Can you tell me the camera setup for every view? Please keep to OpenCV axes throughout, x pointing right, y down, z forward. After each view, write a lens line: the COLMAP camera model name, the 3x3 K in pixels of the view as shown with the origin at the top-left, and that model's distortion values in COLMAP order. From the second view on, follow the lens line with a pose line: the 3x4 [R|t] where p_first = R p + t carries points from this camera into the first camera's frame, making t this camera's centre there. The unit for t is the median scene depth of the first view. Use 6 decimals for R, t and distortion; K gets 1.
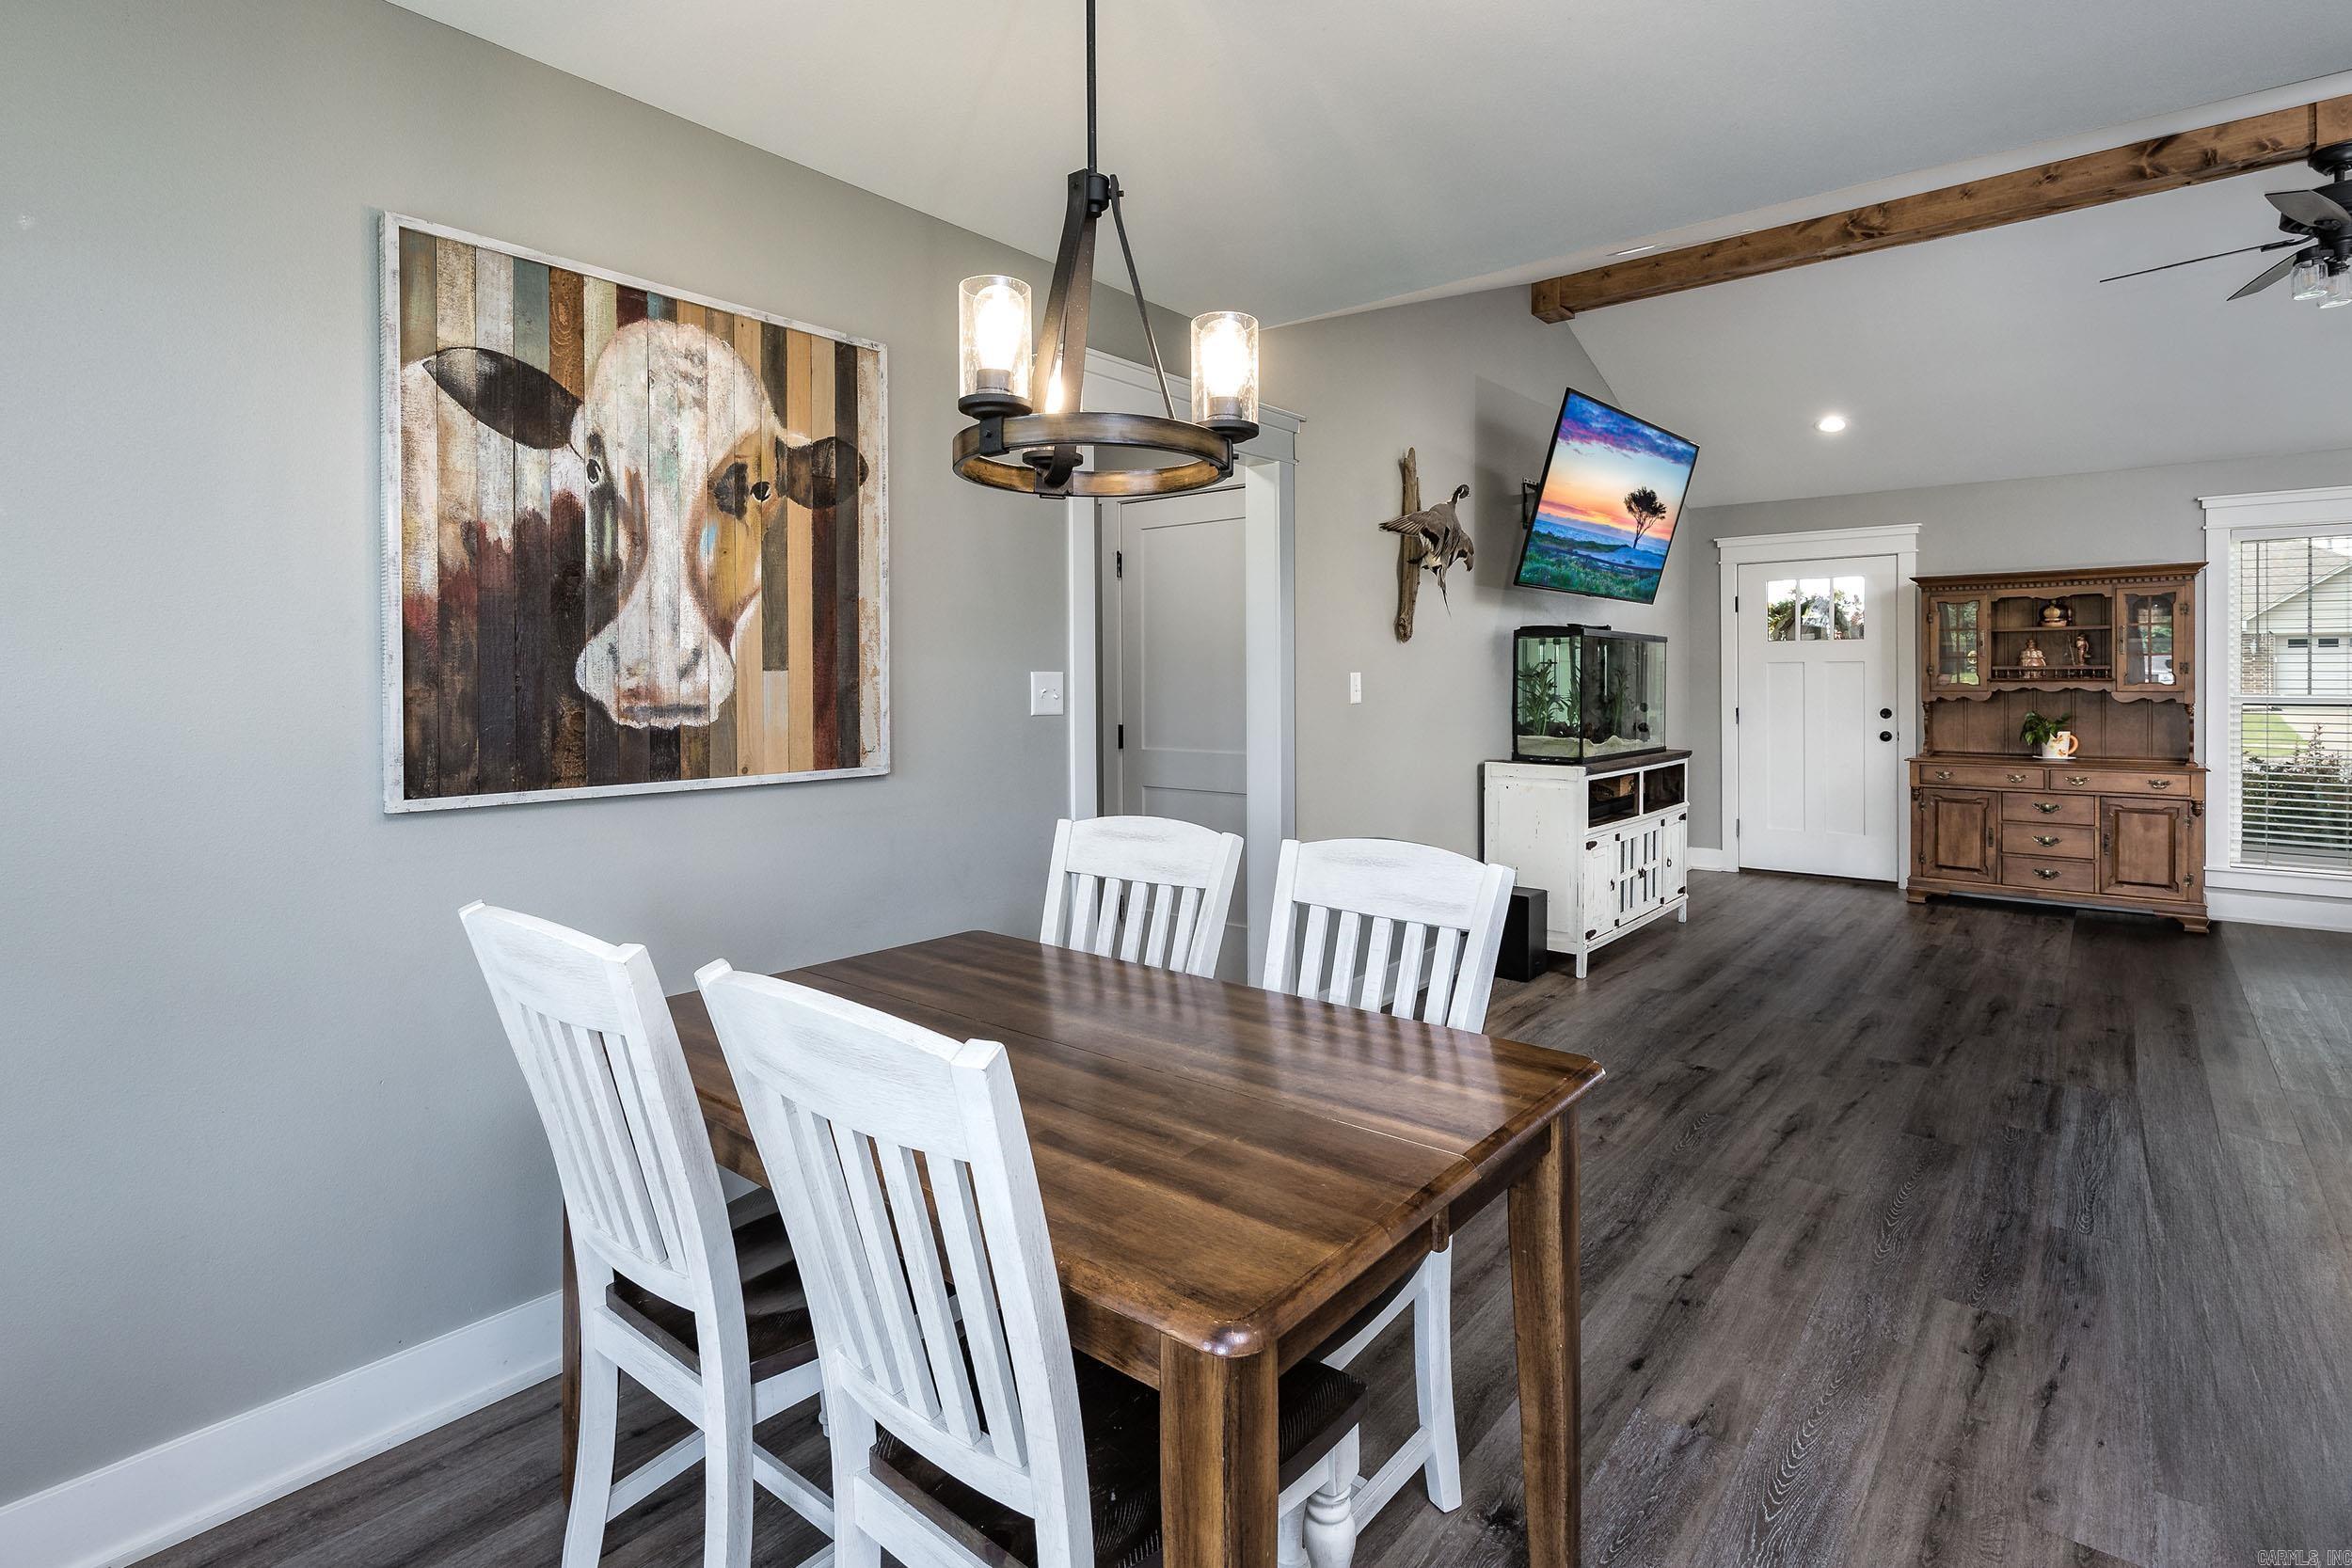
lens RADIAL K [[1142.1, 0, 1166.6], [0, 1142.1, 683.3], [0, 0, 1]] dist [-0.000693, -0.000186]
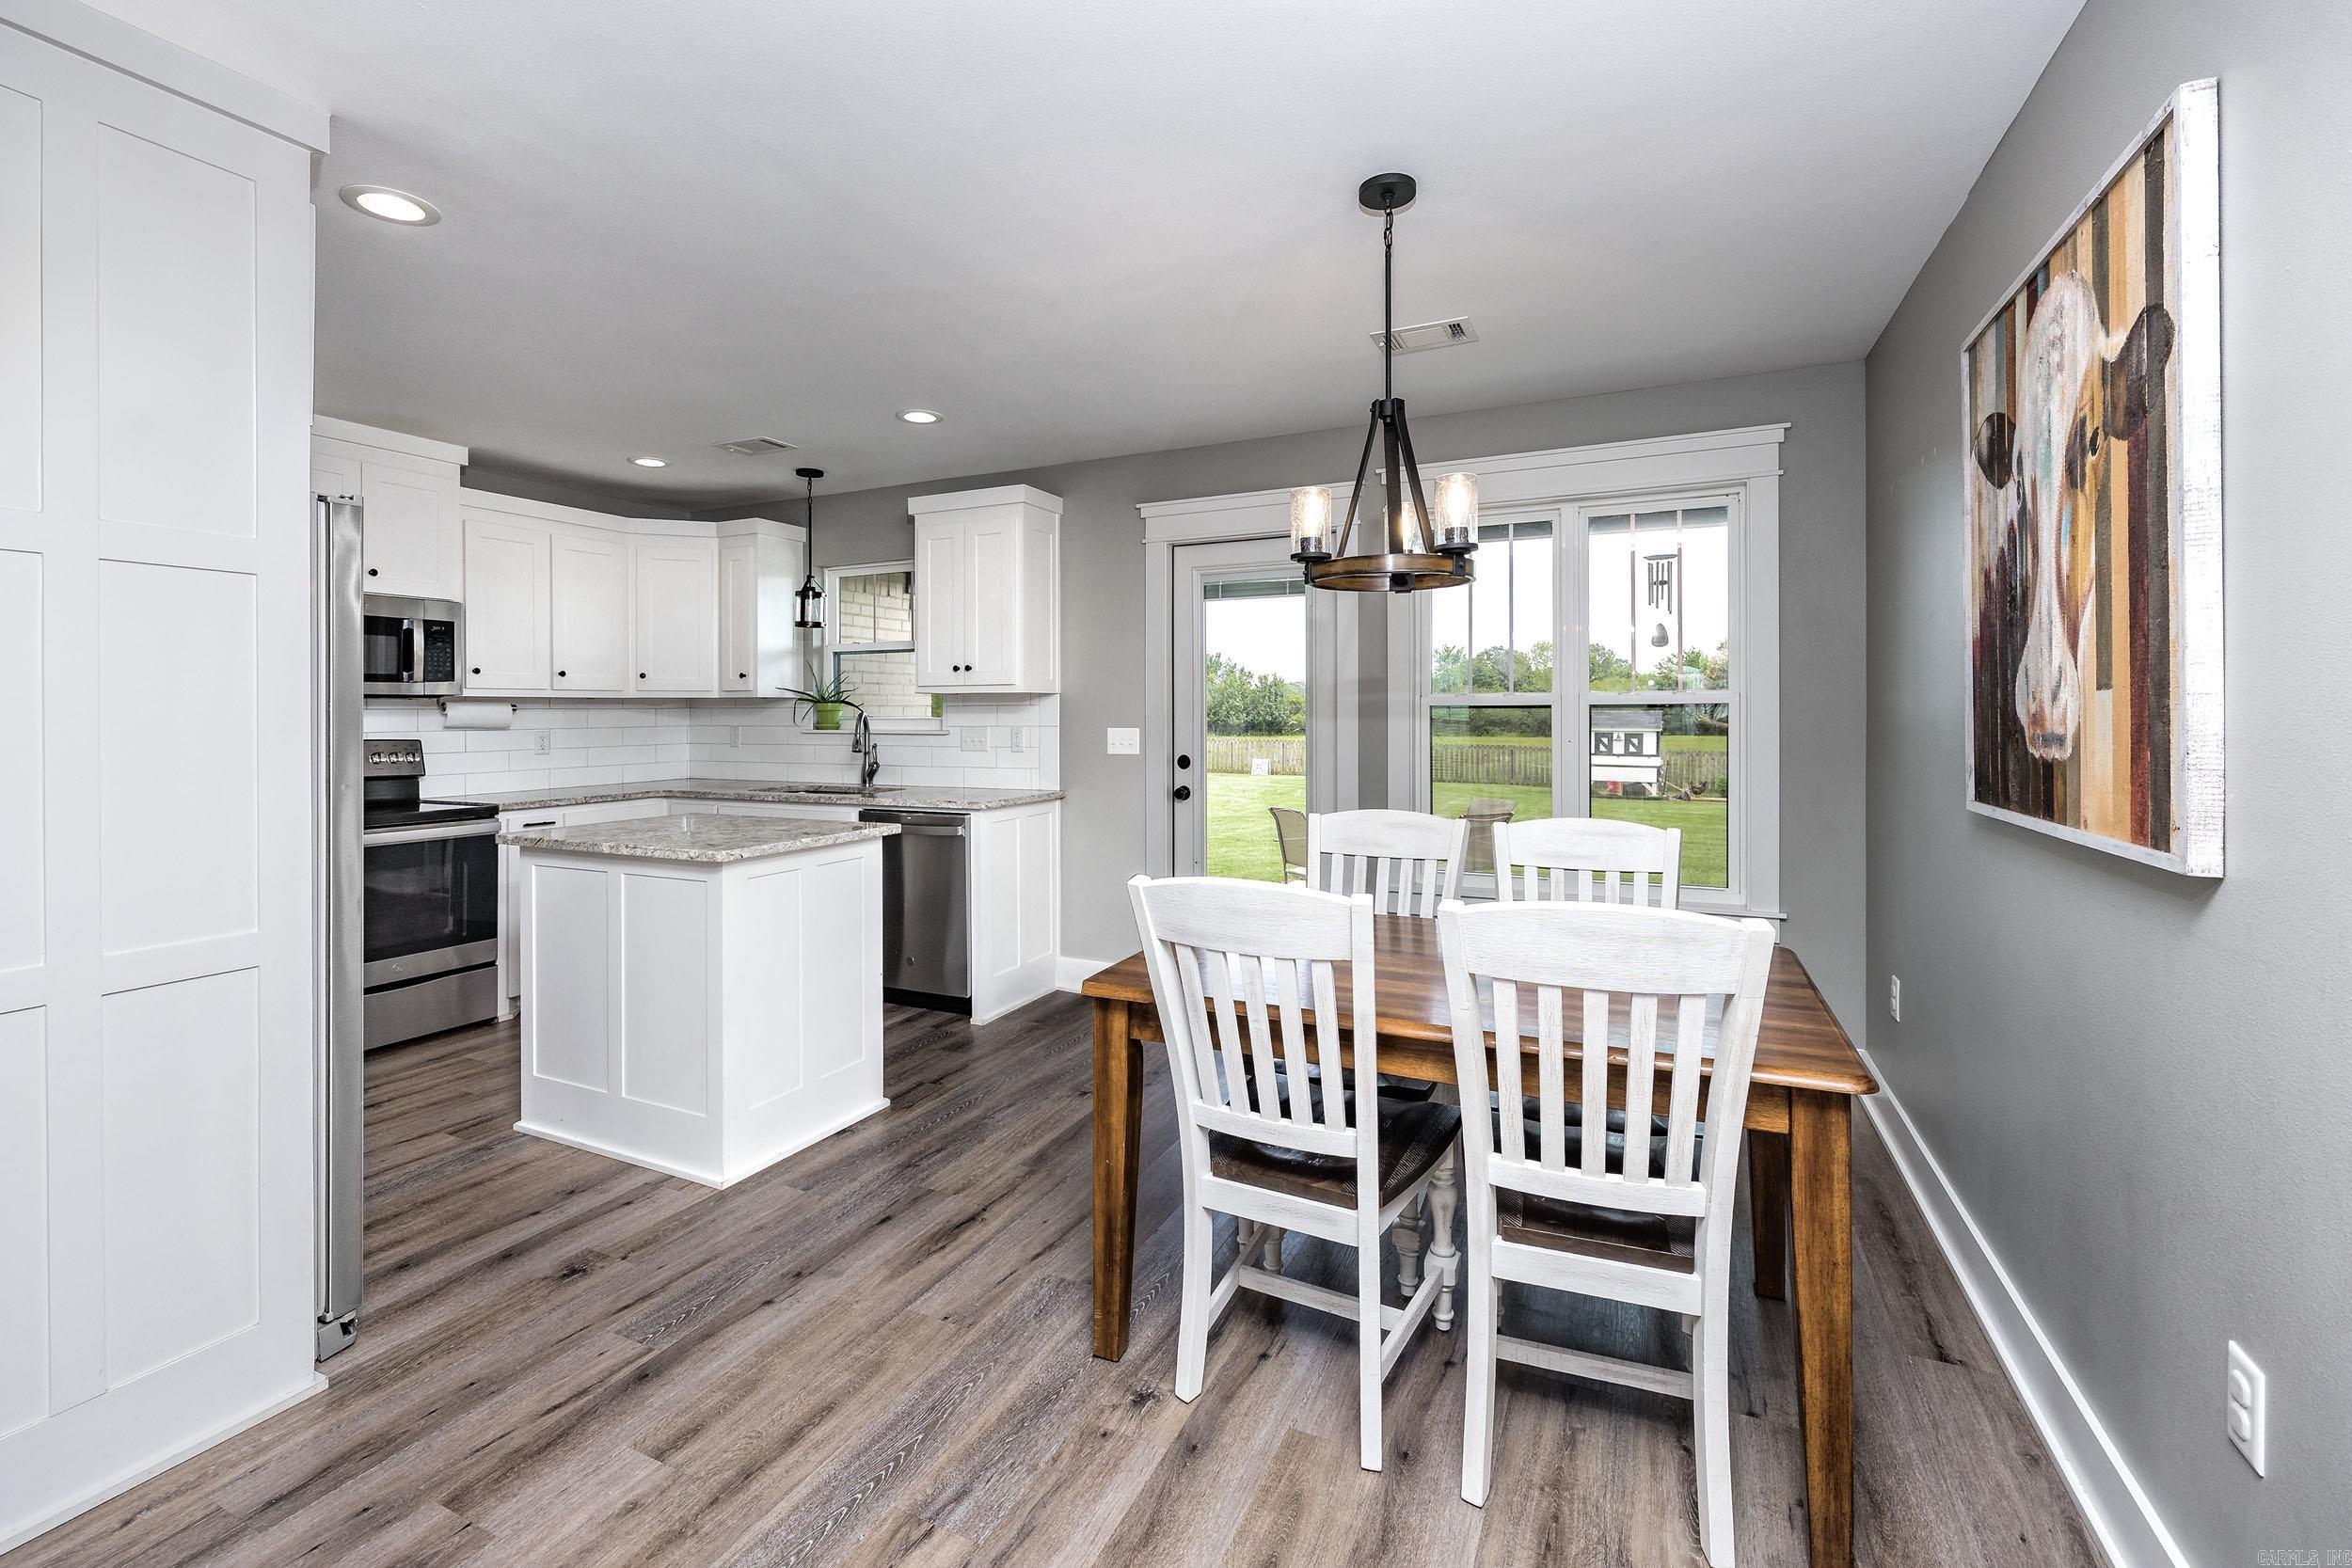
lens RADIAL K [[998.8, 0, 1173.0], [0, 998.8, 707.2], [0, 0, 1]] dist [-0.019194, 0.000022]
pose [[-0.970014, 0.005610, -0.242984, 0.374052], [0.006987, 0.999964, -0.004808, -0.000602], [0.242948, -0.006361, -0.970018, 1.493495]]
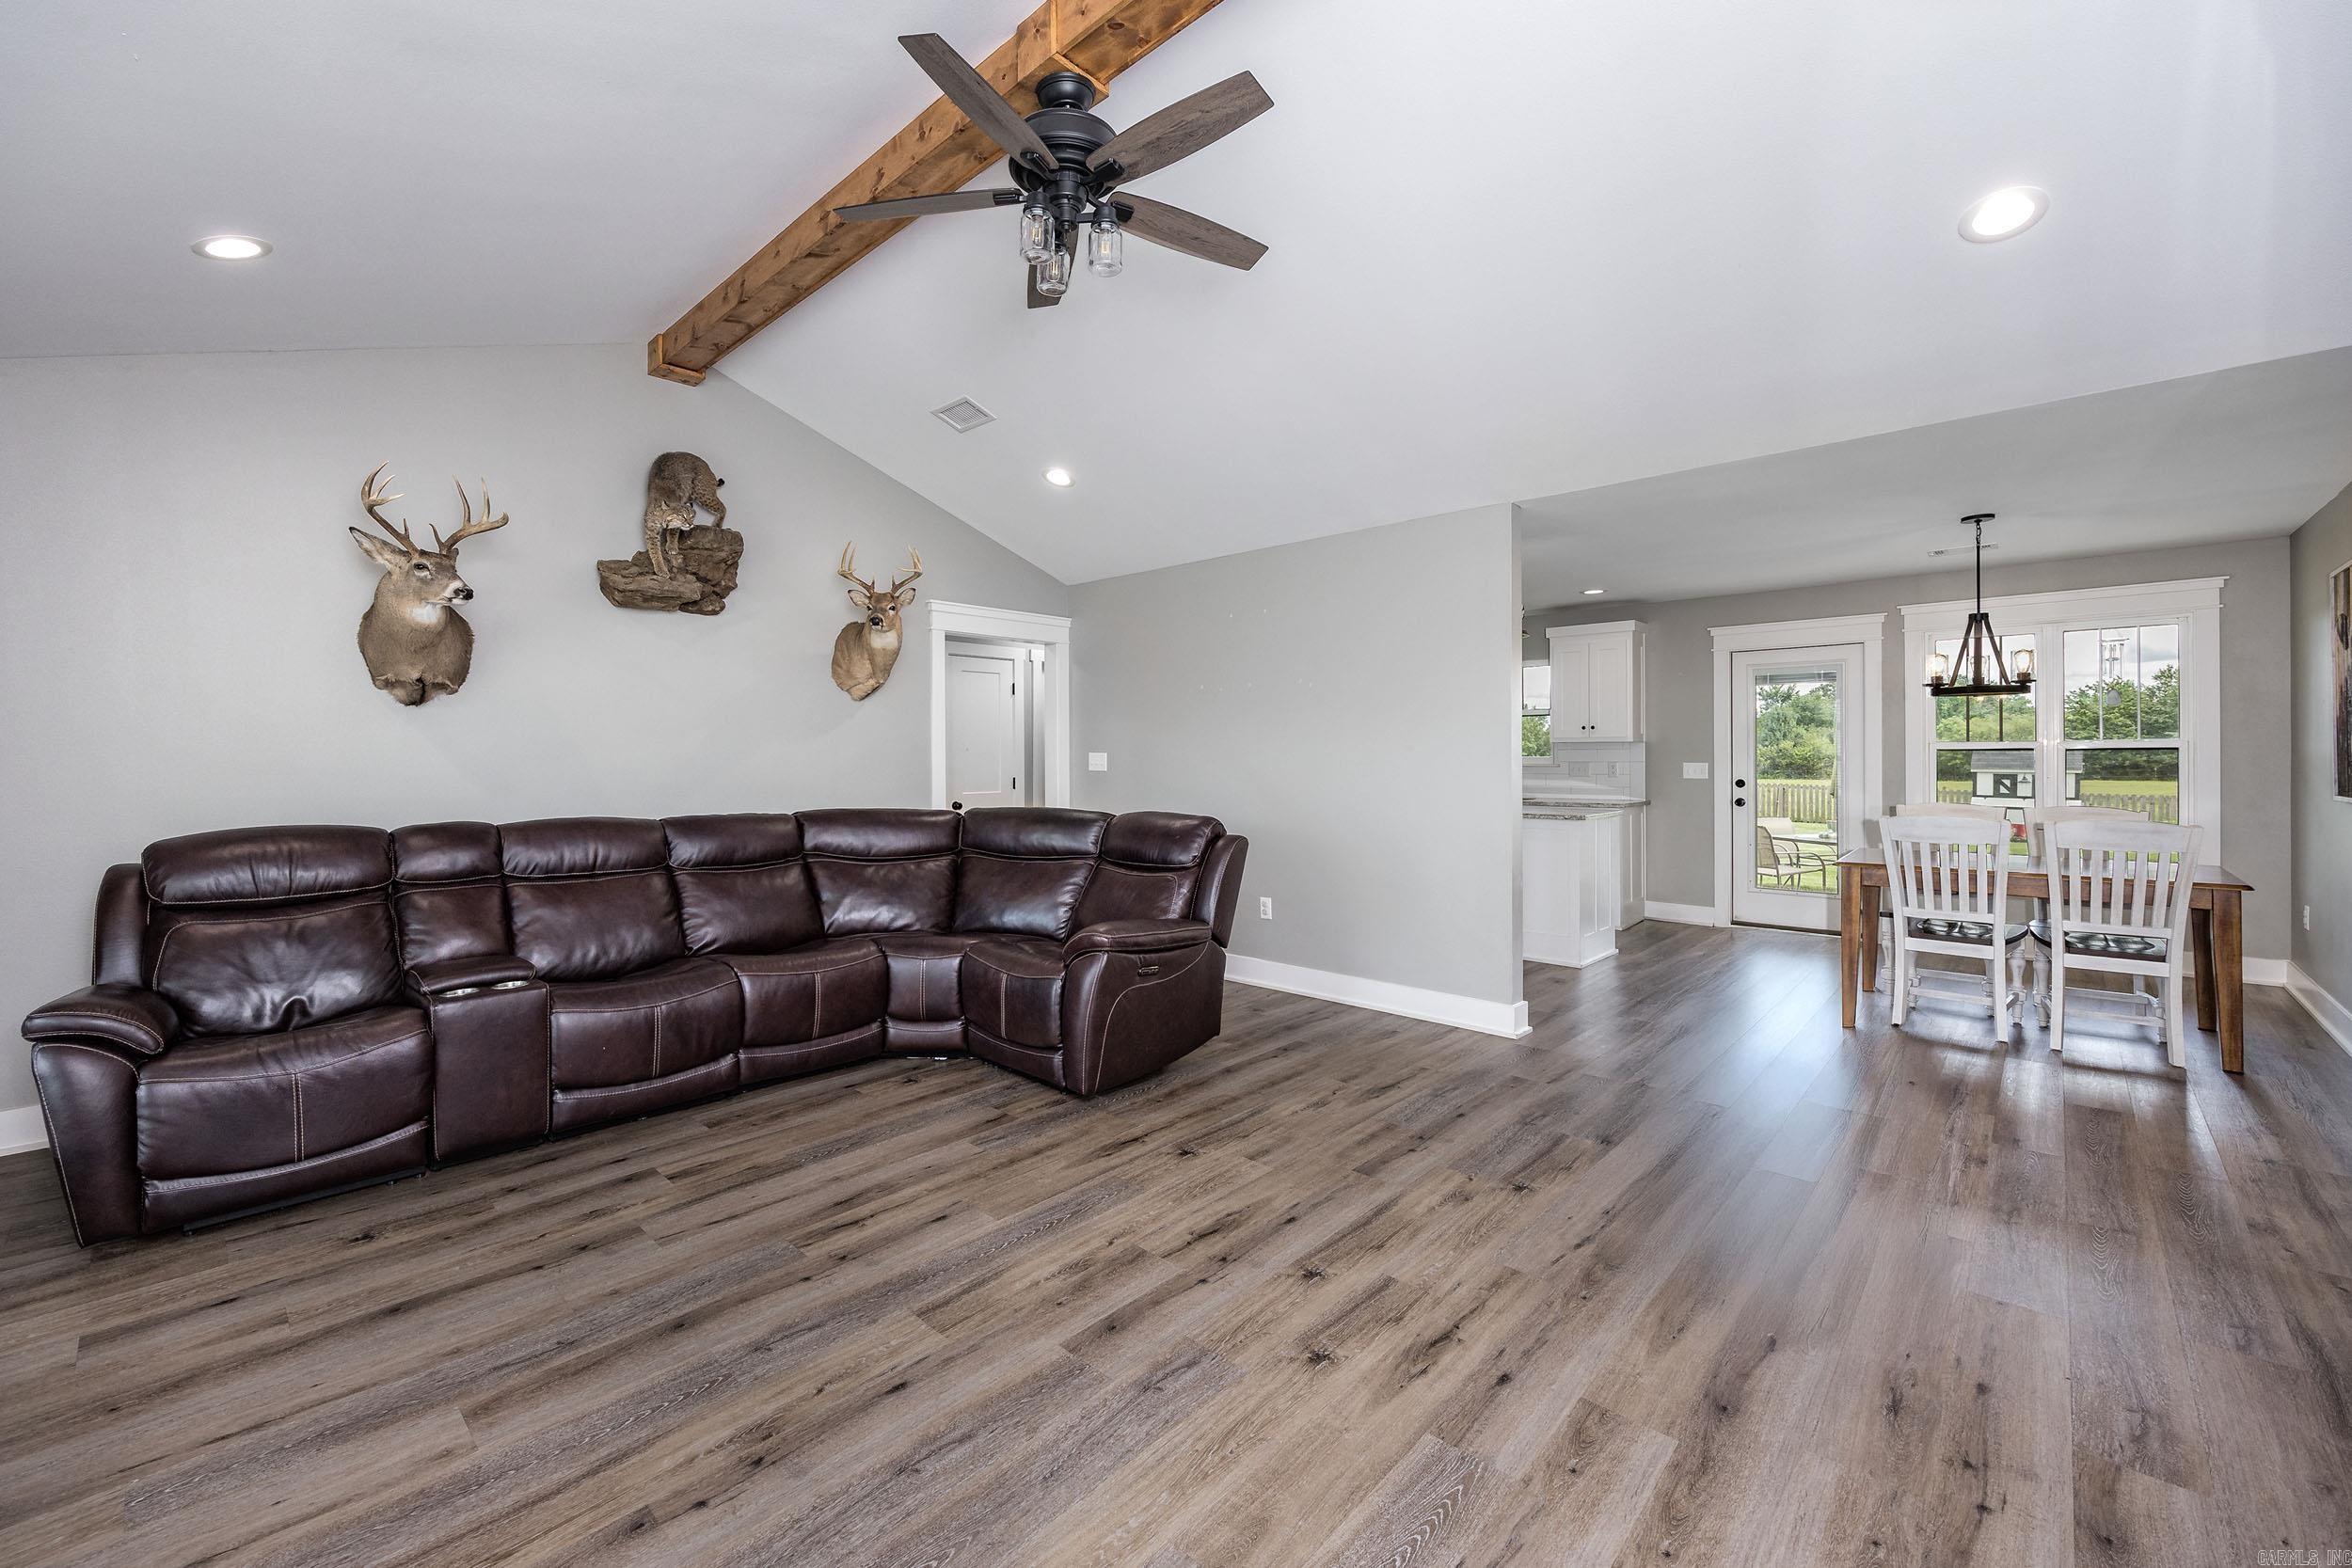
lens RADIAL K [[955.1, 0, 1149.3], [0, 955.1, 731.9], [0, 0, 1]] dist [0.000306, -0.000061]
pose [[-0.997959, 0.008032, 0.063354, 1.542972], [0.006452, 0.999664, -0.025089, -0.004979], [-0.063534, -0.024629, -0.997676, 2.722563]]
